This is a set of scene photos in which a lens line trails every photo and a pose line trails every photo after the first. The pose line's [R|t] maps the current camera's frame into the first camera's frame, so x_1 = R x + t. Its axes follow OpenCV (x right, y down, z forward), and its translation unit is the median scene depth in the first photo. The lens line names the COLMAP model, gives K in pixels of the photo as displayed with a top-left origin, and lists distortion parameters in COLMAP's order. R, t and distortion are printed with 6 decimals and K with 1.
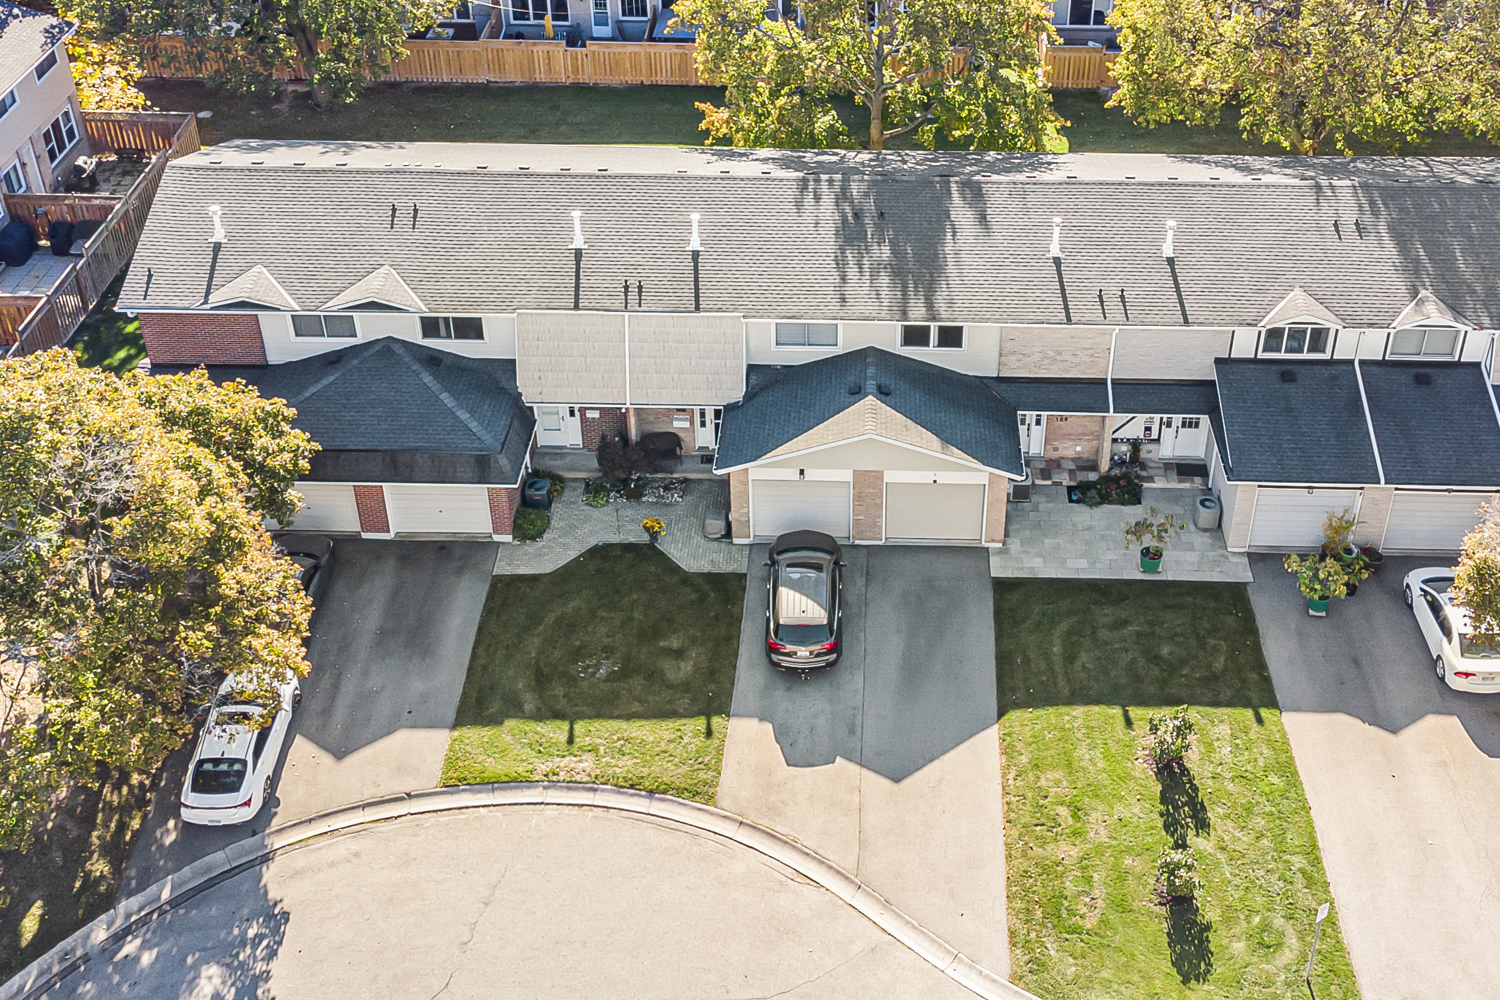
lens RADIAL K [[1674.0, 0, 801.5], [0, 1674.0, 372.4], [0, 0, 1]] dist [0.092446, -0.221457]
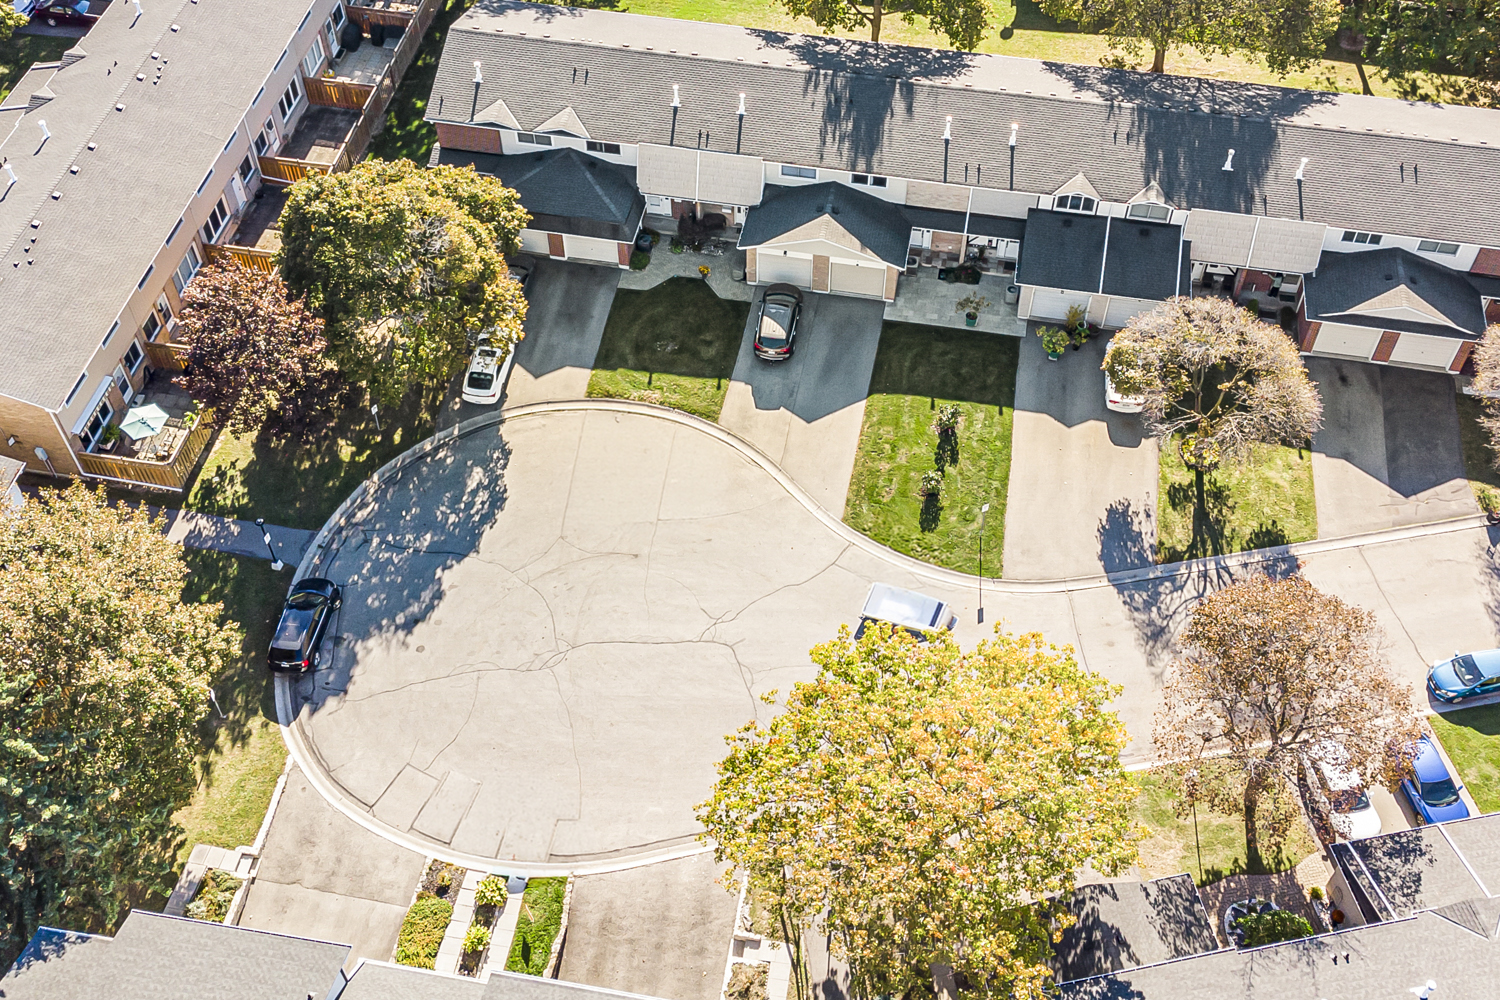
lens RADIAL K [[1817.5, 0, 713.3], [0, 1817.5, 497.7], [0, 0, 1]] dist [0.153687, -0.427909]
pose [[0.984951, 0.123133, -0.121285, 0.196392], [-0.076273, 0.939381, 0.334284, -0.346741], [0.155094, -0.320002, 0.934636, -0.954397]]
